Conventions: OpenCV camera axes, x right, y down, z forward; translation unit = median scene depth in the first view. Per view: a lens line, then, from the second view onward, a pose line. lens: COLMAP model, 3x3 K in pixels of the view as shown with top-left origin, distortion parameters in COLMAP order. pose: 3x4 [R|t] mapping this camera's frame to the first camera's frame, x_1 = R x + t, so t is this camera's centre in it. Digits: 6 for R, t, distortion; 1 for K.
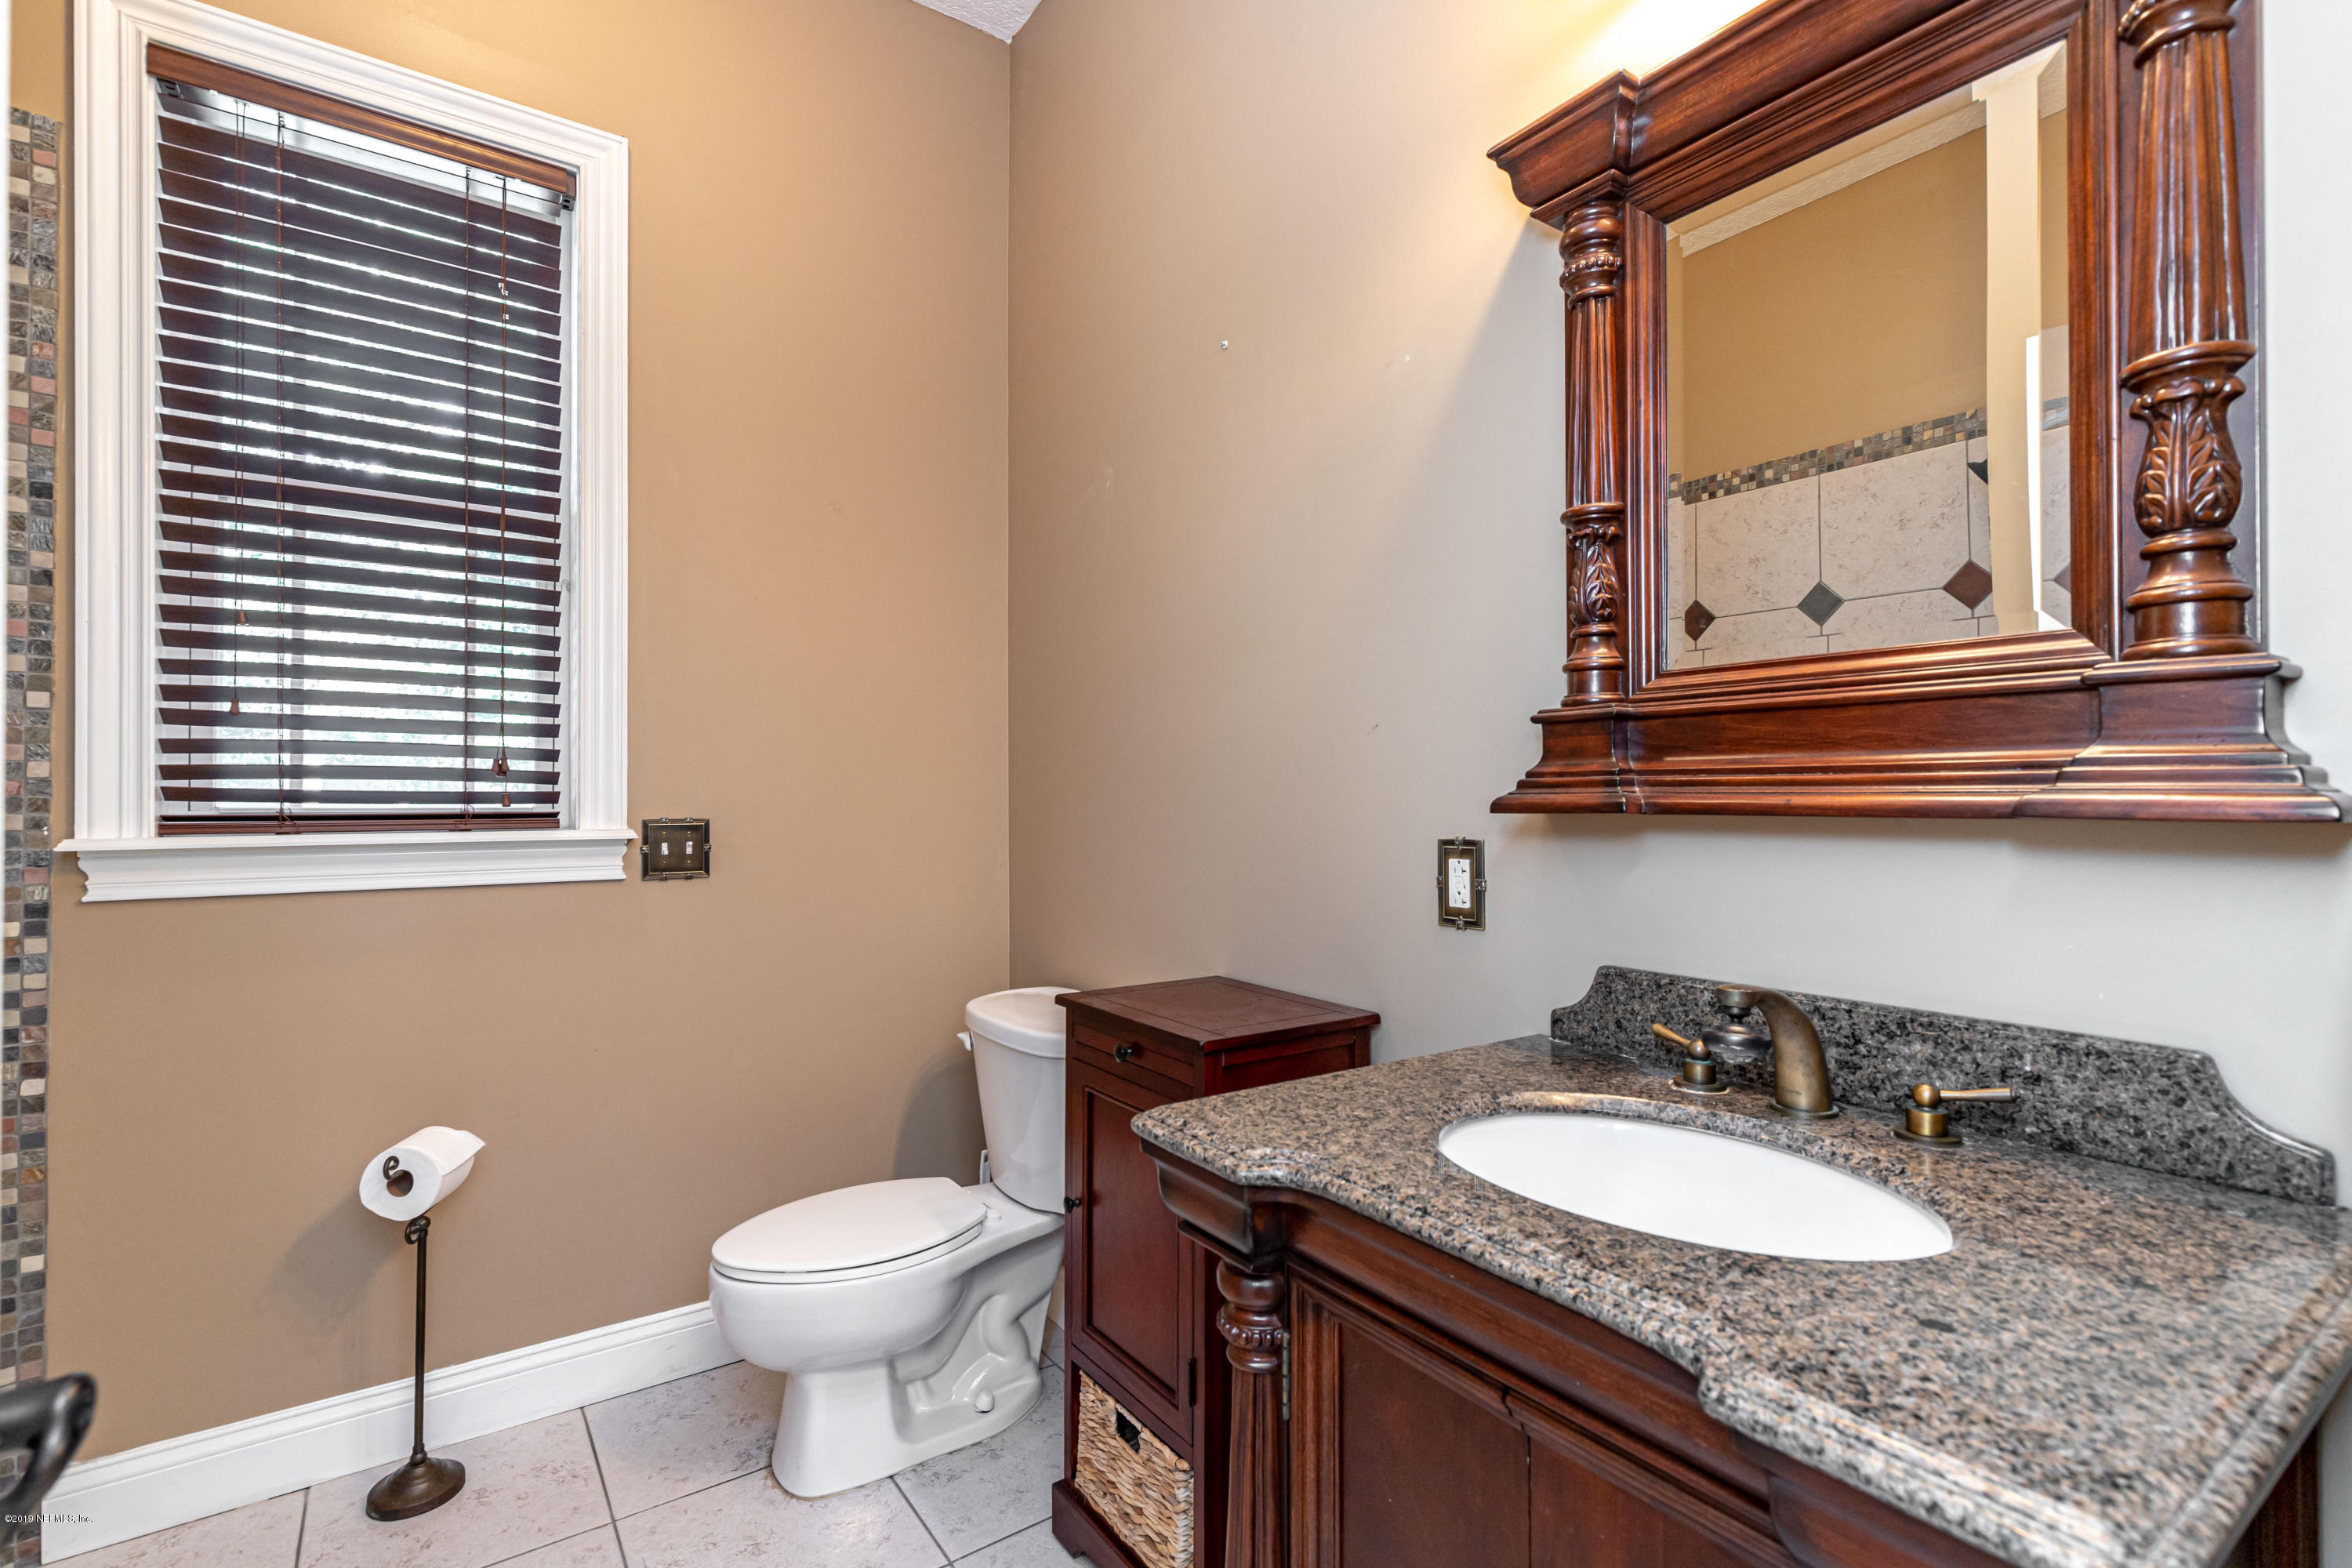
lens RADIAL K [[1067.8, 0, 1176.2], [0, 1067.8, 786.1], [0, 0, 1]] dist [0.008461, -0.000906]
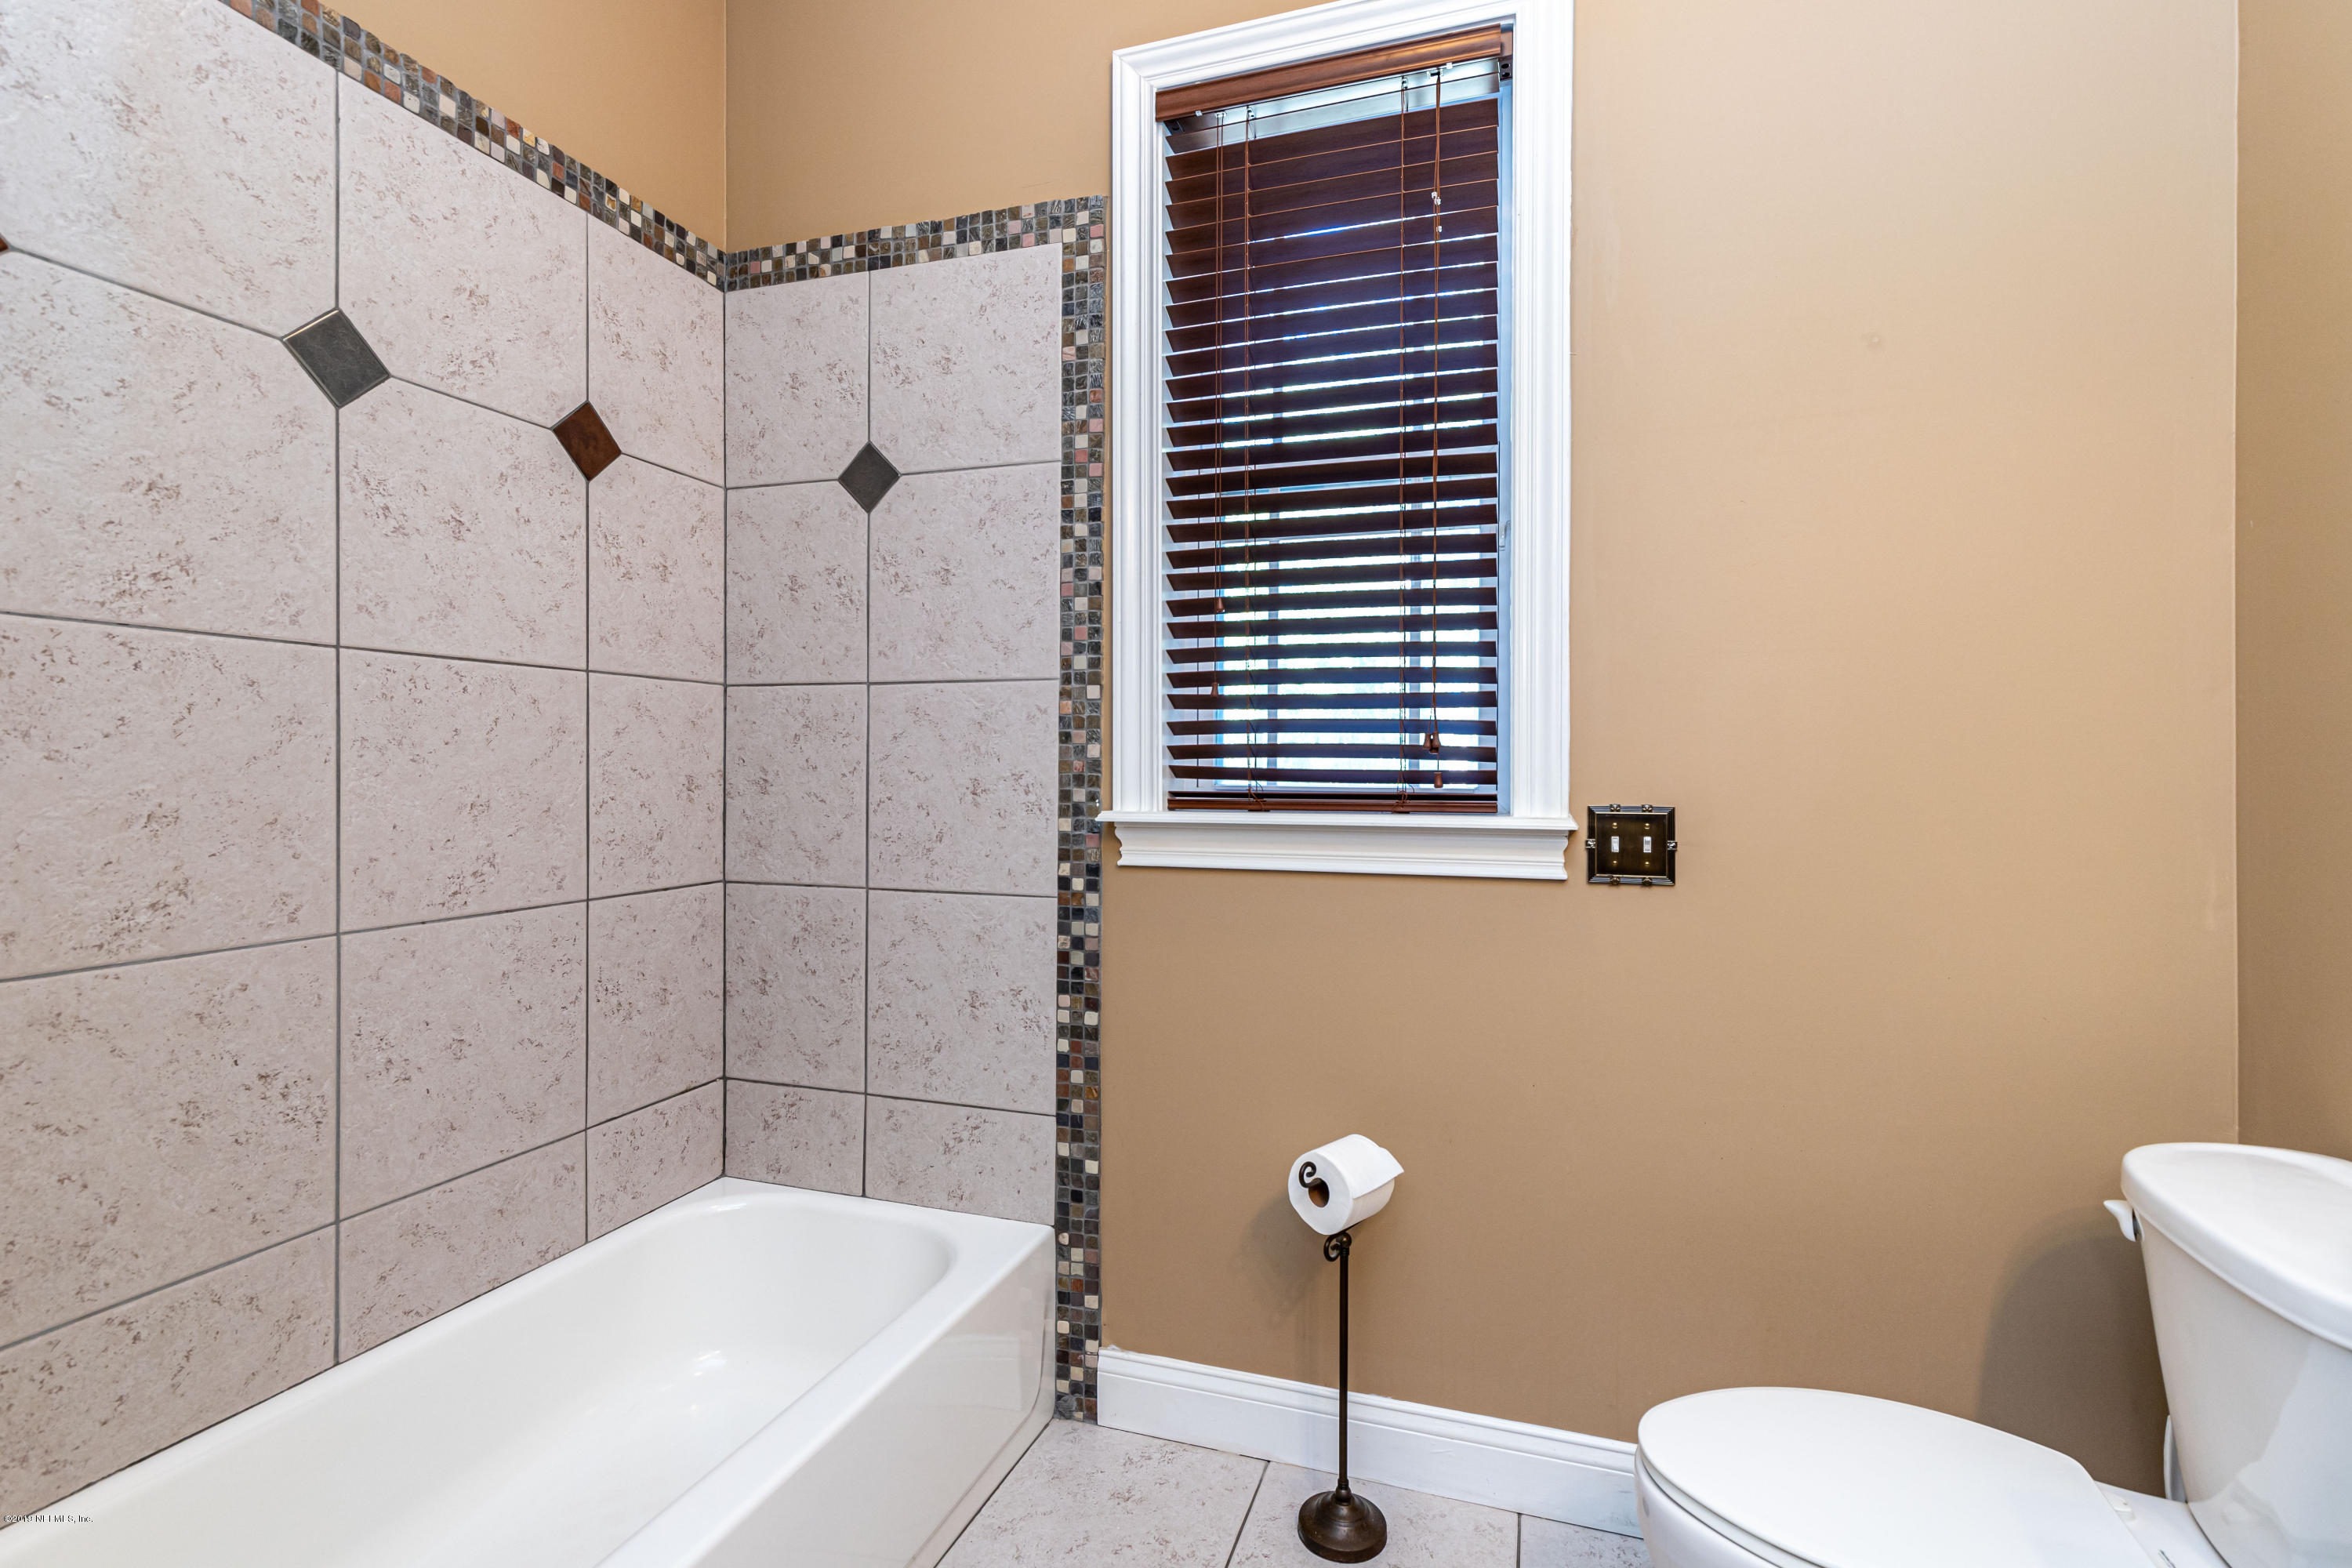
lens RADIAL K [[1067.8, 0, 1199.9], [0, 1067.8, 768.5], [0, 0, 1]] dist [0.008461, -0.000906]
pose [[0.589813, 0.003139, -0.807534, -0.035412], [0.002740, 0.999979, 0.005888, -0.002406], [0.807535, -0.005686, 0.589792, 0.354754]]
